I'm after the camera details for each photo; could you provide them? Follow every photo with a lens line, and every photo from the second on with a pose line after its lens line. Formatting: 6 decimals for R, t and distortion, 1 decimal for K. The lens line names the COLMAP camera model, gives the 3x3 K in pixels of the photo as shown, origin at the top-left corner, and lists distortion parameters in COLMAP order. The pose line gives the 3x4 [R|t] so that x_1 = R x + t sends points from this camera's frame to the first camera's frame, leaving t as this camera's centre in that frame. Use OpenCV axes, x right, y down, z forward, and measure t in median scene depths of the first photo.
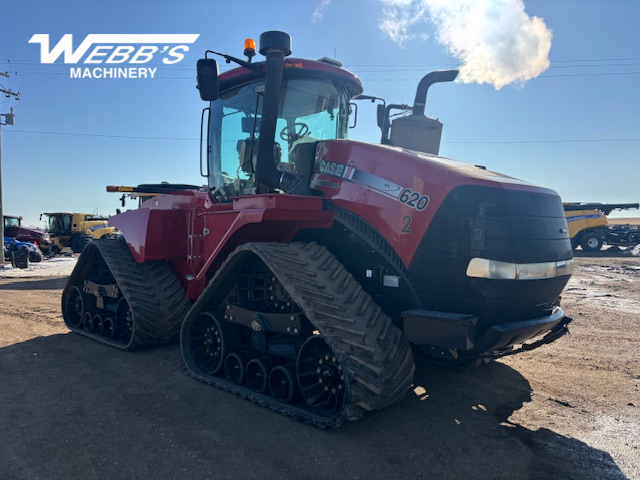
lens RADIAL K [[473.3, 0, 320.0], [0, 473.3, 240.0], [0, 0, 1]] dist [0.086583, -0.107948]
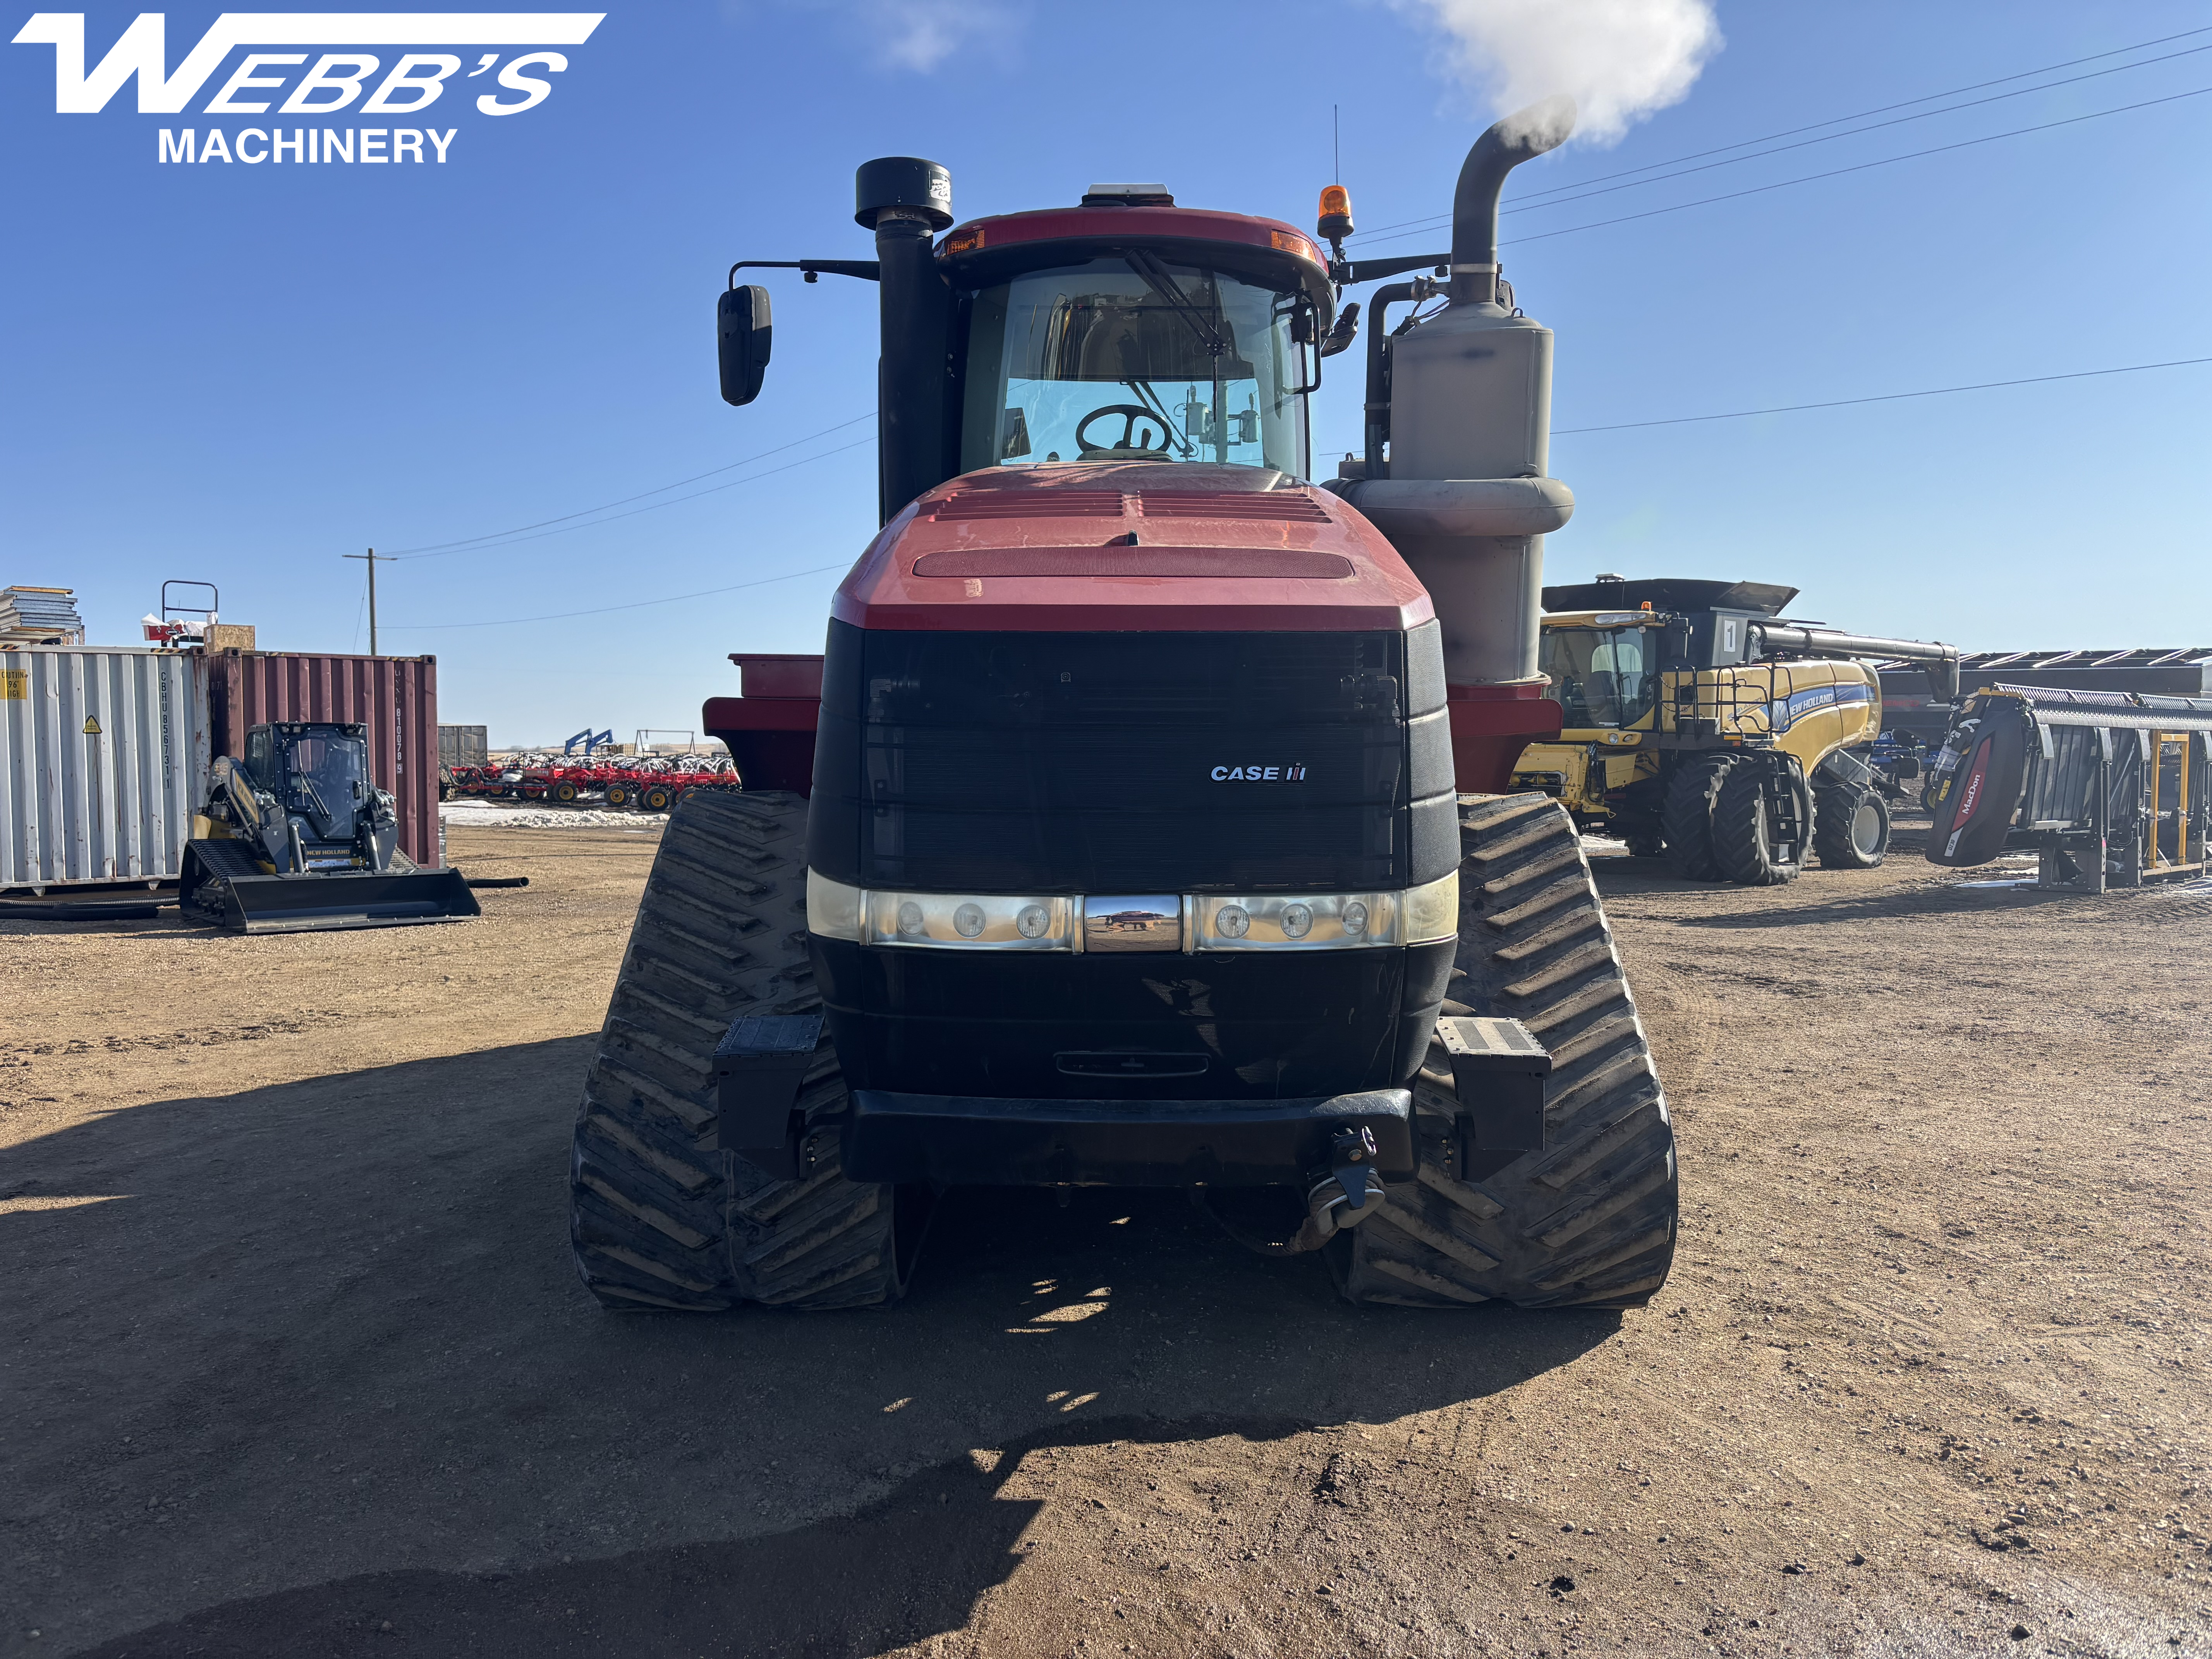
lens RADIAL K [[1635.7, 0, 1106.0], [0, 1635.7, 829.5], [0, 0, 1]] dist [0.086583, -0.107948]
pose [[0.715824, 0.045286, -0.696811, 0.948141], [-0.021160, 0.998843, 0.043178, -0.025473], [0.697960, -0.016163, 0.715954, 0.307868]]
